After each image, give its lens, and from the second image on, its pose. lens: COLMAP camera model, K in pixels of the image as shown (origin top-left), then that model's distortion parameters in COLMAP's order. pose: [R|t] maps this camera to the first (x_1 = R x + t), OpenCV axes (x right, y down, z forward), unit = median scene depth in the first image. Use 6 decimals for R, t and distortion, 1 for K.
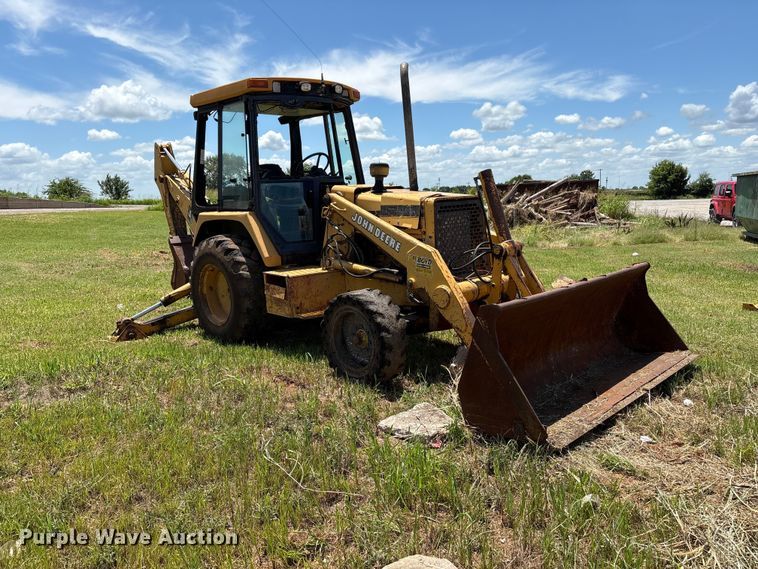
lens RADIAL K [[575.0, 0, 379.7], [0, 575.0, 283.4], [0, 0, 1]] dist [0.053410, -0.059701]
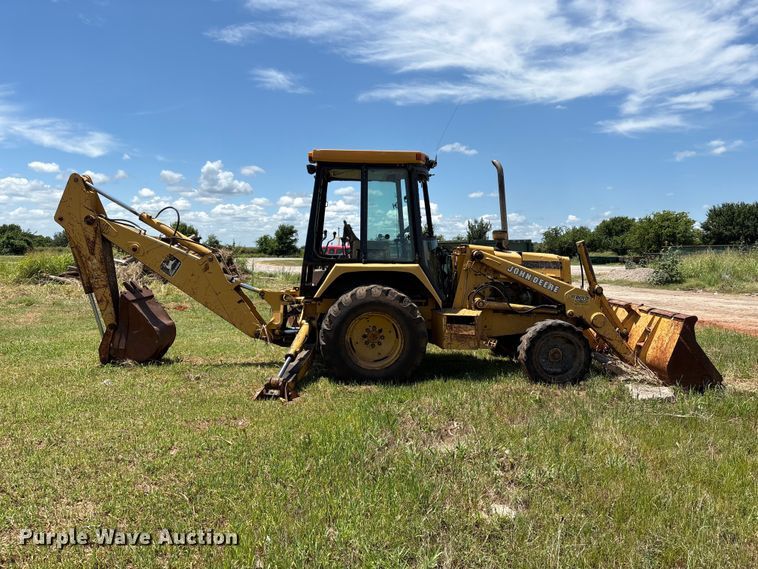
lens RADIAL K [[575.0, 0, 378.1], [0, 575.0, 288.1], [0, 0, 1]] dist [0.053410, -0.059701]
pose [[0.670788, -0.014368, 0.741510, -0.241408], [0.079957, 0.995386, -0.053044, -0.004581], [-0.737326, 0.094870, 0.668842, 0.063212]]
